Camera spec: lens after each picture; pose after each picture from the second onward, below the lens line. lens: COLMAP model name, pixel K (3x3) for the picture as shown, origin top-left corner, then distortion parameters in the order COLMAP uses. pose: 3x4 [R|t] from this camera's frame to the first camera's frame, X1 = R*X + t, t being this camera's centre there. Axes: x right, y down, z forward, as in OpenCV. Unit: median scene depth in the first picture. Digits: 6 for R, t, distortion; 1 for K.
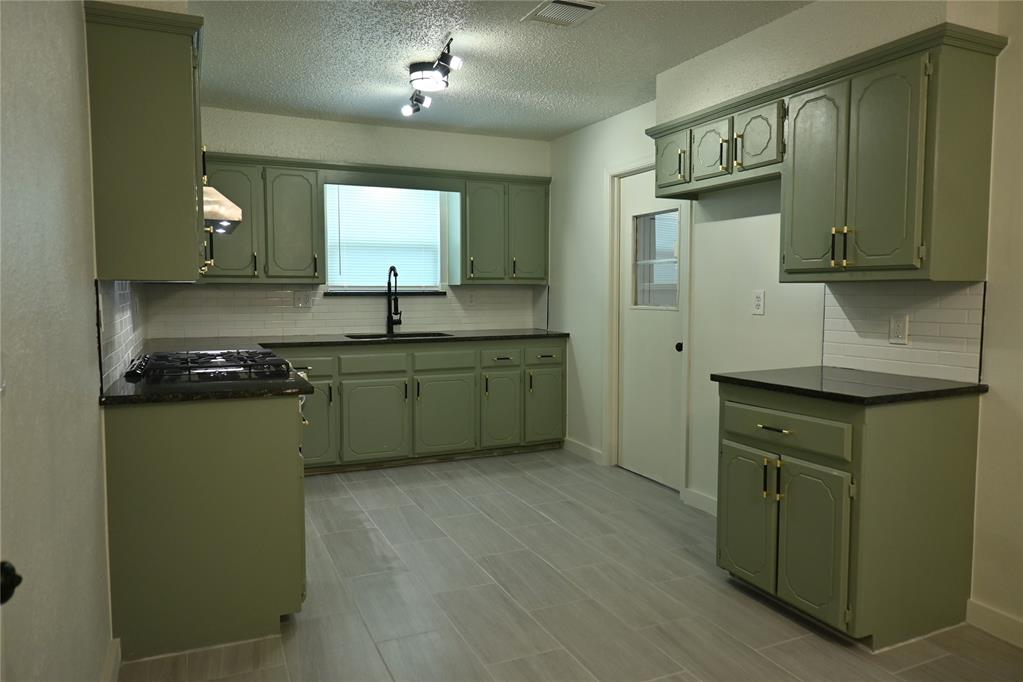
lens RADIAL K [[695.5, 0, 512.9], [0, 695.5, 343.4], [0, 0, 1]] dist [0.007333, -0.001747]
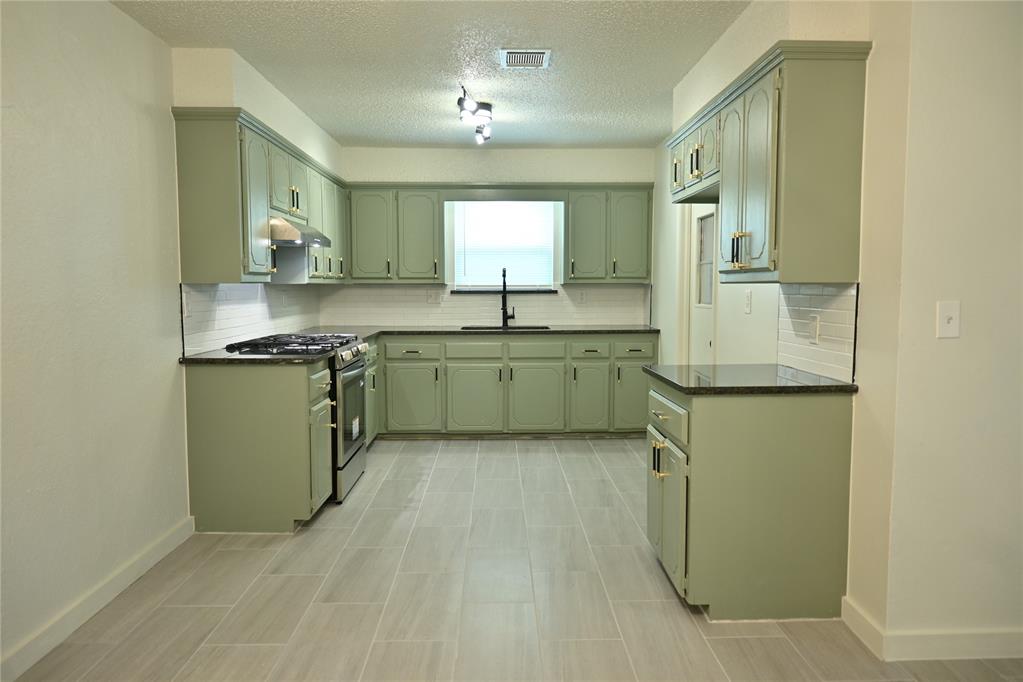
lens RADIAL K [[695.5, 0, 515.3], [0, 695.5, 341.3], [0, 0, 1]] dist [0.007333, -0.001747]
pose [[0.918749, 0.030862, -0.393634, 0.335794], [-0.030085, 0.999514, 0.008146, 0.001436], [0.393695, 0.004359, 0.919231, -0.067019]]
